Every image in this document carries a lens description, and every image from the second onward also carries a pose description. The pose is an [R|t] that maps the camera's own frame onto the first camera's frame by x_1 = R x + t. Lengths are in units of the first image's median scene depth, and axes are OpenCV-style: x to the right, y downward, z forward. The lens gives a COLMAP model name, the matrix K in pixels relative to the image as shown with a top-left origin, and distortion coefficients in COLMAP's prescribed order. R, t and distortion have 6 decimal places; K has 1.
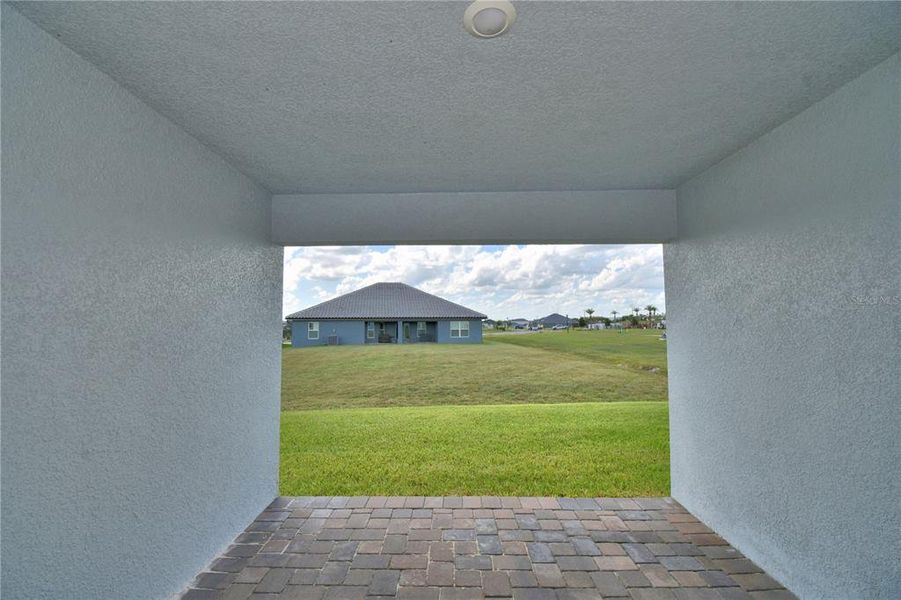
lens RADIAL K [[418.2, 0, 450.6], [0, 418.2, 300.1], [0, 0, 1]] dist [0.003463, -0.000535]
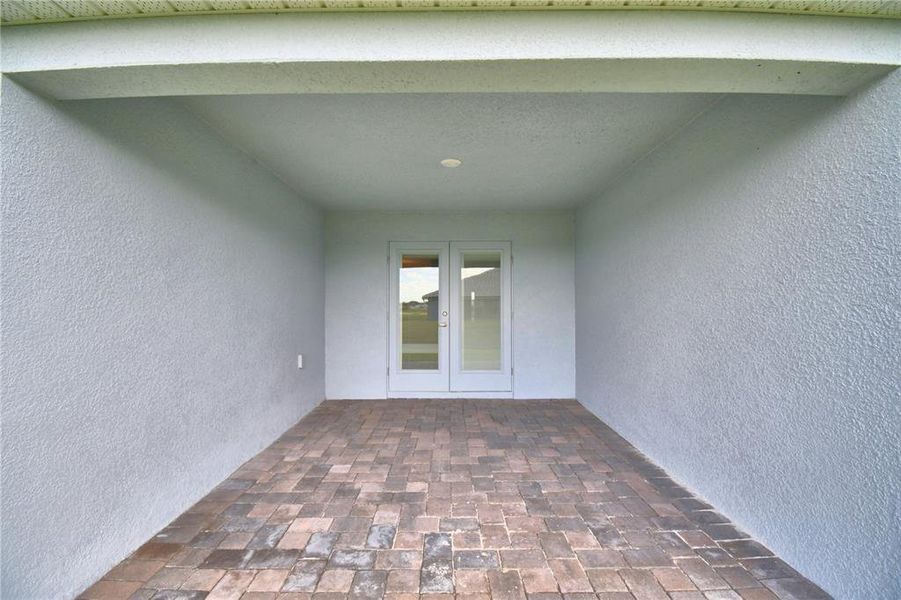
lens RADIAL K [[418.2, 0, 451.7], [0, 418.2, 302.9], [0, 0, 1]] dist [0.003463, -0.000535]
pose [[-0.999798, 0.009776, -0.017550, 0.077144], [0.010921, 0.997735, -0.066379, 0.177218], [0.016861, -0.066557, -0.997640, 1.900038]]
